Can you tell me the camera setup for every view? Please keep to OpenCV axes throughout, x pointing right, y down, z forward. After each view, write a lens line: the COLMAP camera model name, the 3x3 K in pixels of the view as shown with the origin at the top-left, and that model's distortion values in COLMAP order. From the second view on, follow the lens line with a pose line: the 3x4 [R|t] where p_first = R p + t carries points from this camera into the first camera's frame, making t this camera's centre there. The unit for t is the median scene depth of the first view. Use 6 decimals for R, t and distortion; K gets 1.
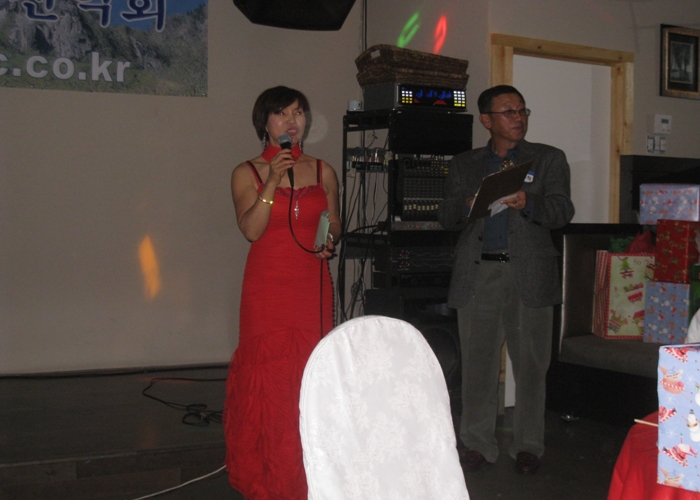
lens RADIAL K [[1150.4, 0, 357.4], [0, 1150.4, 221.6], [0, 0, 1]] dist [-0.190900, 0.000000]
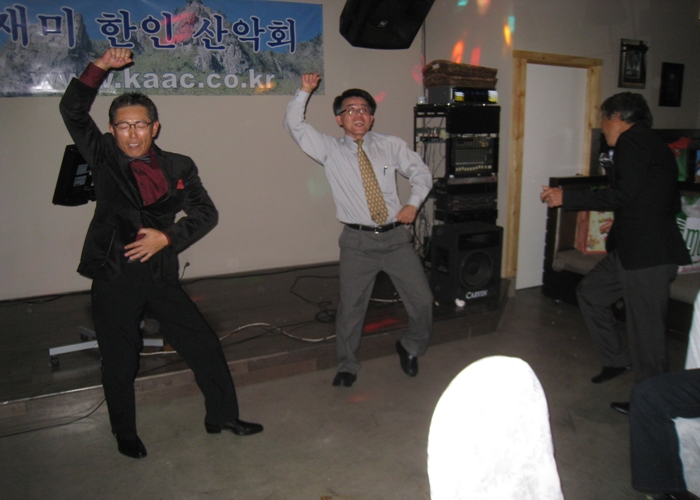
lens RADIAL K [[601.3, 0, 343.9], [0, 601.3, 251.7], [0, 0, 1]] dist [-0.167810, 0.122994]
pose [[0.995388, -0.006026, -0.095737, -0.030693], [0.023953, 0.982024, 0.187230, -0.053316], [0.092888, -0.188659, 0.977640, 0.179967]]
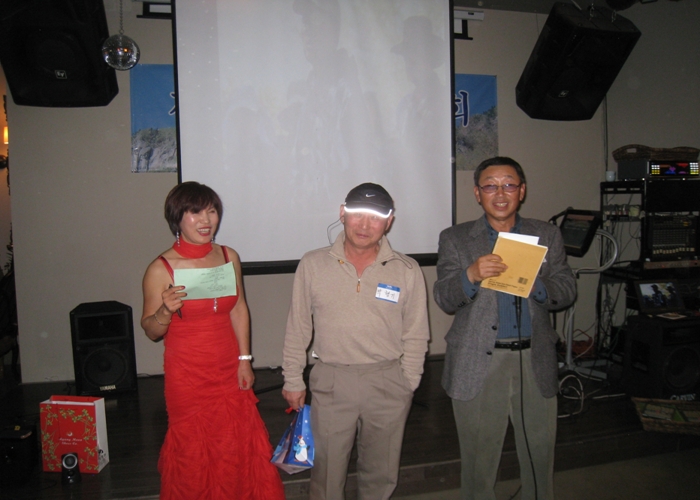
lens RADIAL K [[601.3, 0, 340.6], [0, 601.3, 248.5], [0, 0, 1]] dist [-0.167810, 0.122994]
pose [[0.944667, -0.004659, -0.327999, -0.078665], [0.024454, 0.998117, 0.056252, -0.059831], [0.327119, -0.061160, 0.943002, 0.225982]]
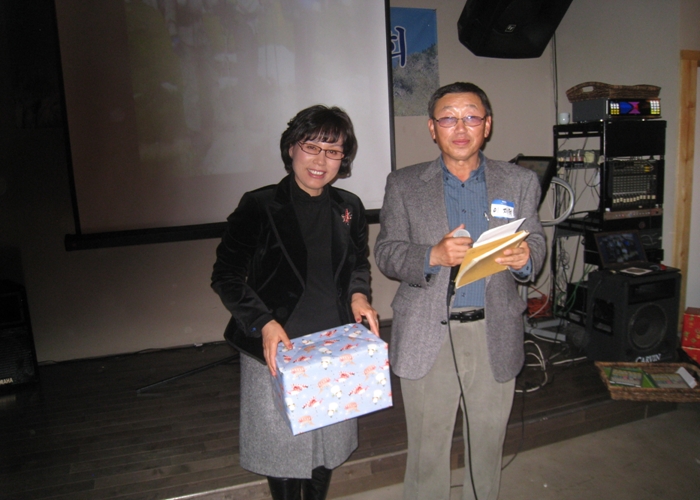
lens RADIAL K [[601.3, 0, 339.2], [0, 601.3, 248.1], [0, 0, 1]] dist [-0.167810, 0.122994]
pose [[0.972438, -0.022100, -0.232111, -0.095010], [0.053503, 0.990085, 0.129881, -0.055294], [0.226939, -0.138720, 0.963979, 0.308645]]
